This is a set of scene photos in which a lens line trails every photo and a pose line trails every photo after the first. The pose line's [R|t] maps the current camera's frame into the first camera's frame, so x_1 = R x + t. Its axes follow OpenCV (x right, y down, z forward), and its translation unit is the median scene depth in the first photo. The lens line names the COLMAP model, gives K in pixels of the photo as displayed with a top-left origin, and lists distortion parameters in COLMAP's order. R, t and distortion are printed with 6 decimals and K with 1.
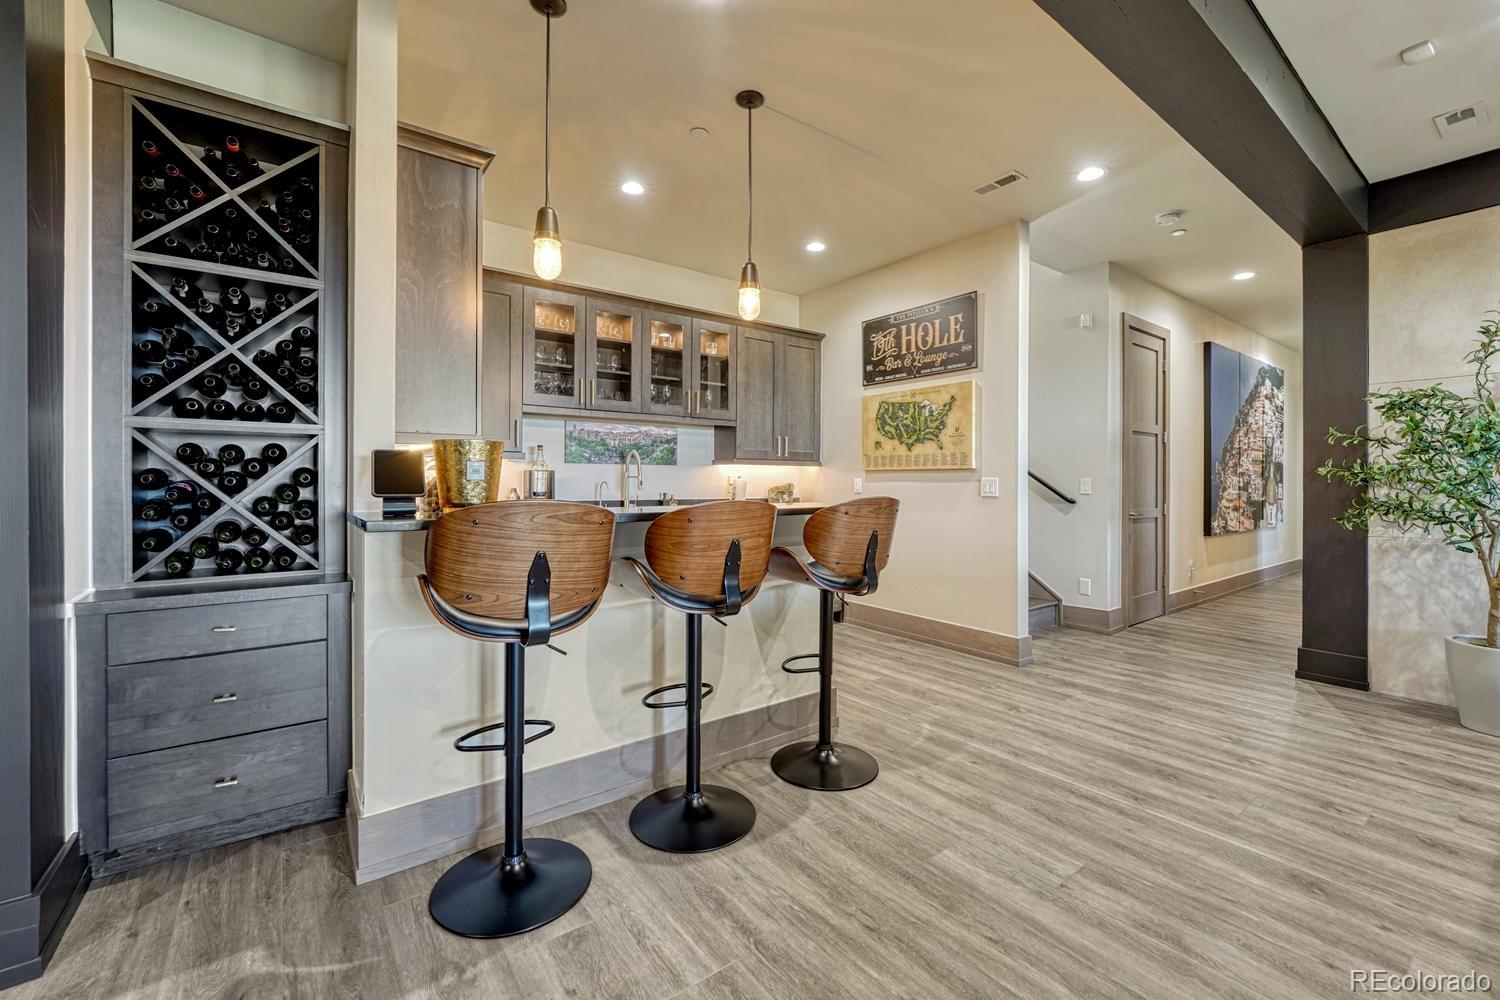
lens RADIAL K [[613.2, 0, 756.3], [0, 613.2, 481.7], [0, 0, 1]] dist [-0.011523, 0.000004]
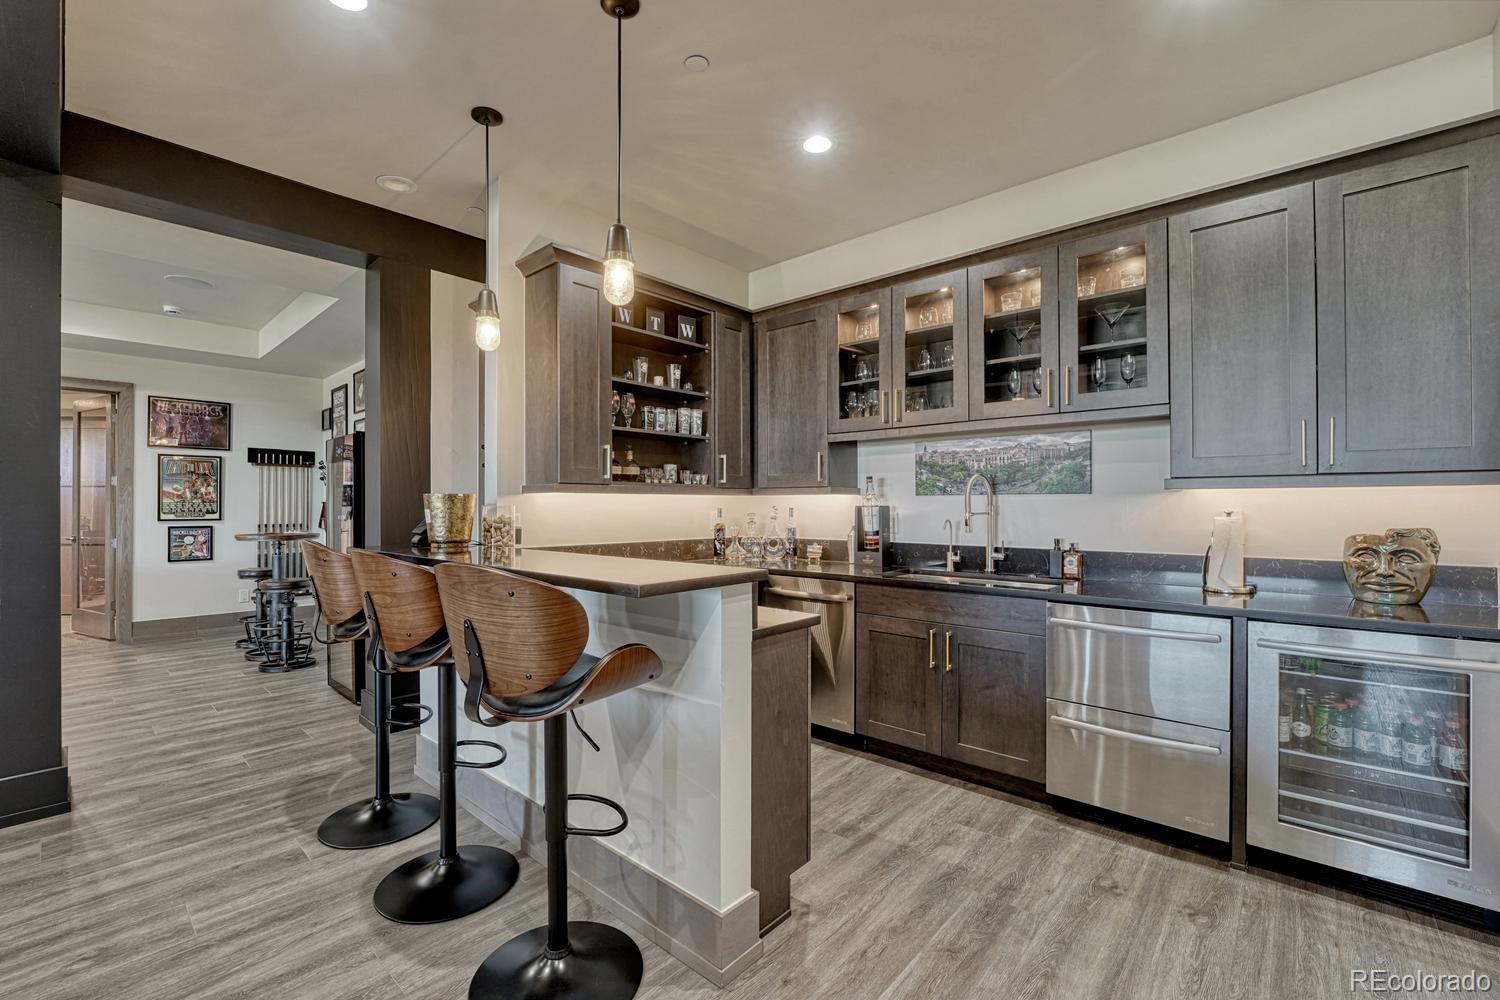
lens RADIAL K [[635.7, 0, 750.0], [0, 635.7, 500.0], [0, 0, 1]] dist [-0.022829, 0.000734]
pose [[0.189644, -0.007129, -0.981827, 0.752833], [0.001666, 0.999975, -0.006939, -0.030412], [0.981852, -0.000320, 0.189651, 1.012443]]
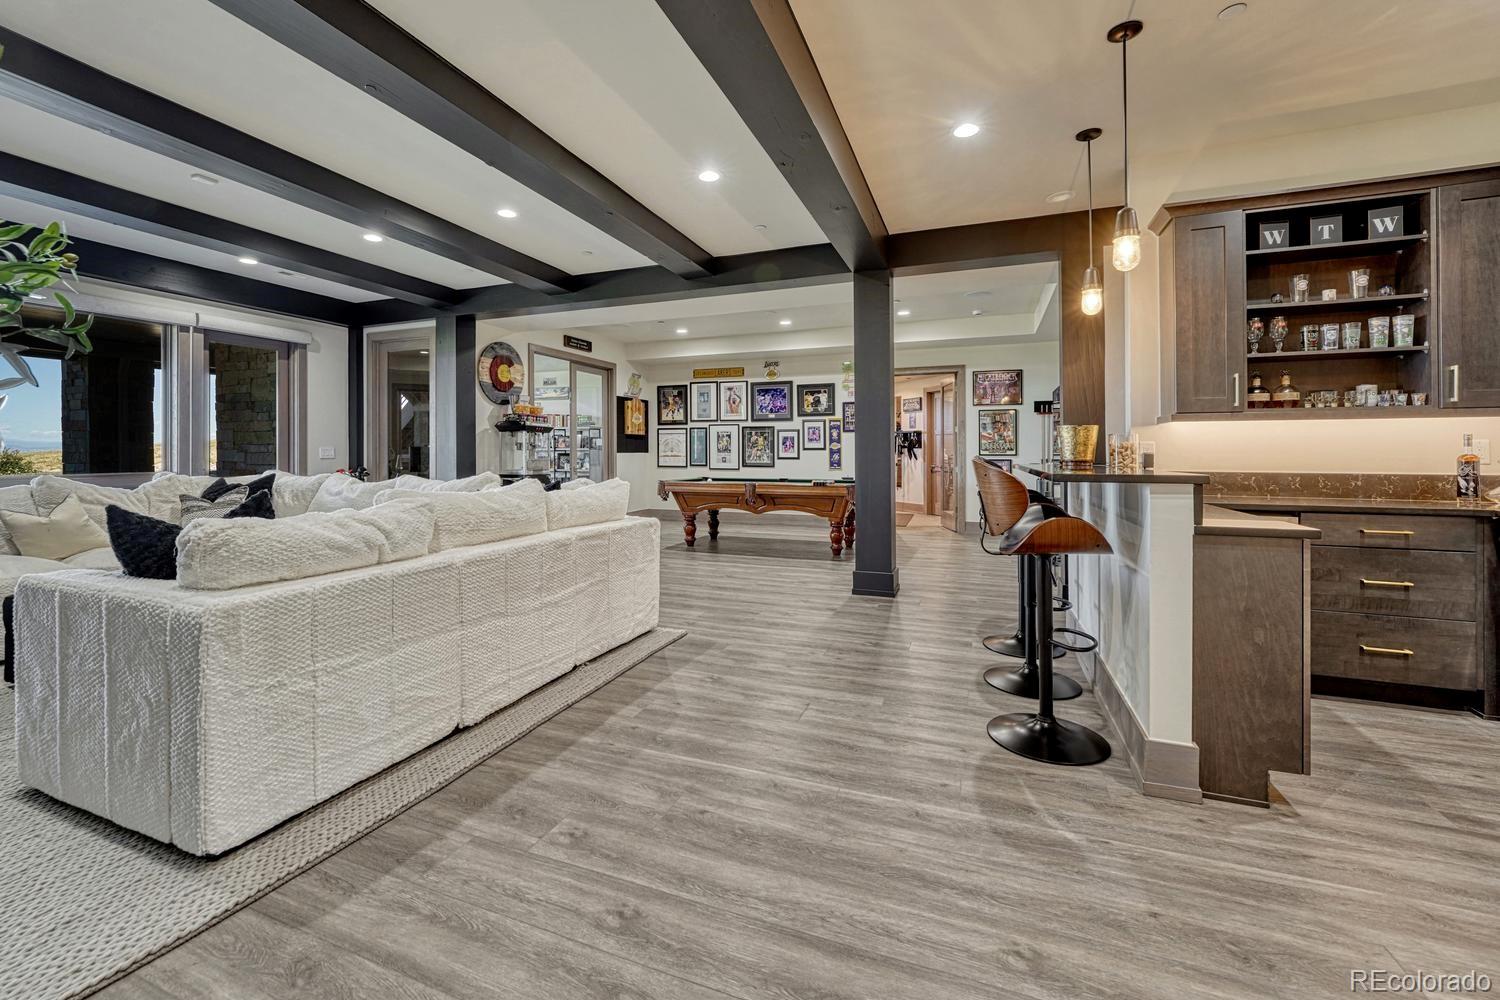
lens RADIAL K [[638.6, 0, 716.5], [0, 638.6, 452.6], [0, 0, 1]] dist [0.000798, 0.000067]
pose [[-0.868264, -0.002076, -0.496098, 1.023013], [-0.001786, 0.999998, -0.001060, 0.013609], [0.496099, -0.000034, -0.868266, 1.553241]]
